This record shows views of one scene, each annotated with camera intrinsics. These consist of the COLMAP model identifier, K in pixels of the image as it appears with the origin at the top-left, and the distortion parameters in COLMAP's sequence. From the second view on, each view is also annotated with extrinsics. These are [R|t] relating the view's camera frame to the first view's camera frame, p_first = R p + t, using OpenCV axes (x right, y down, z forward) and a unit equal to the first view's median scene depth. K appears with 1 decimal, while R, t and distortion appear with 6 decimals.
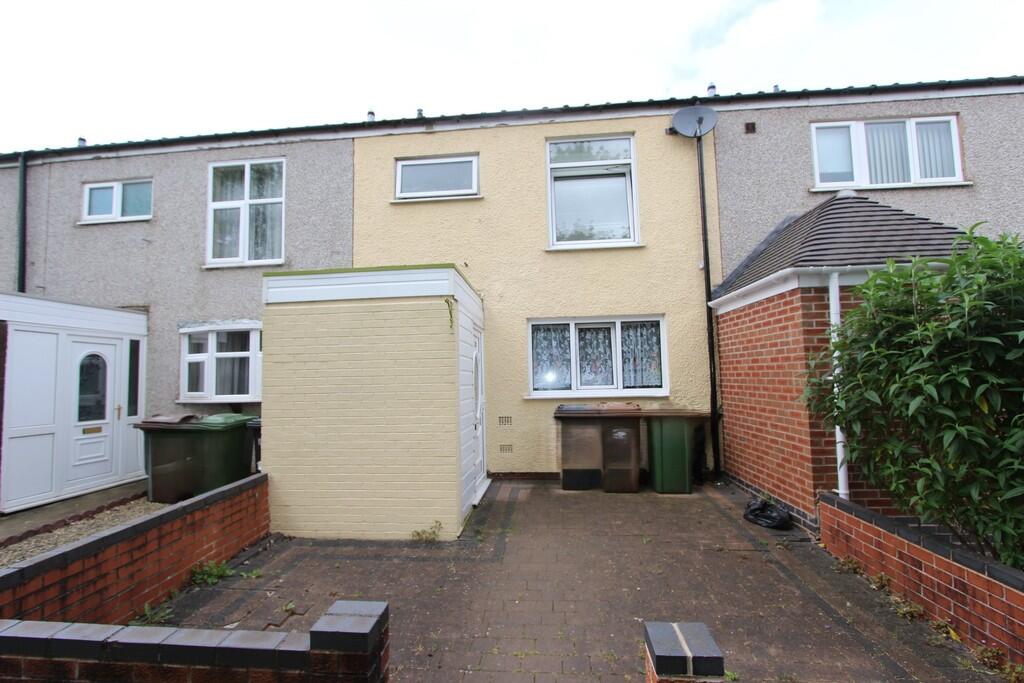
lens RADIAL K [[472.9, 0, 506.9], [0, 472.9, 342.4], [0, 0, 1]] dist [-0.021854, 0.004139]
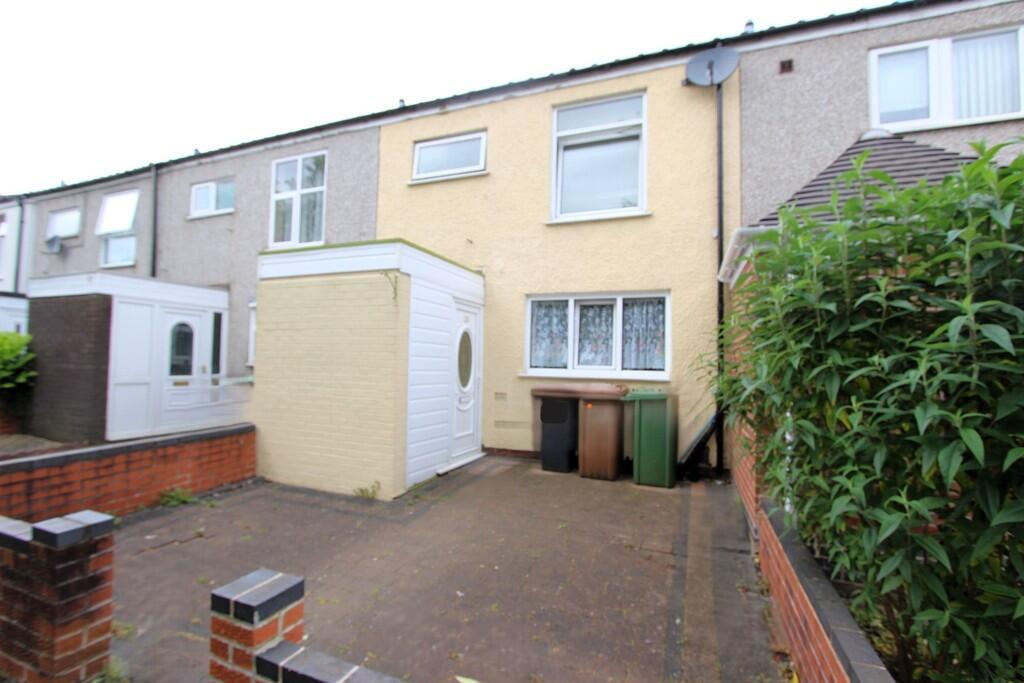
lens RADIAL K [[473.2, 0, 512.0], [0, 473.2, 341.5], [0, 0, 1]] dist [-0.025667, 0.005059]
pose [[0.958085, 0.029139, -0.284998, 0.301065], [-0.020297, 0.999218, 0.033929, 0.014256], [0.285763, -0.026722, 0.957928, 0.050448]]
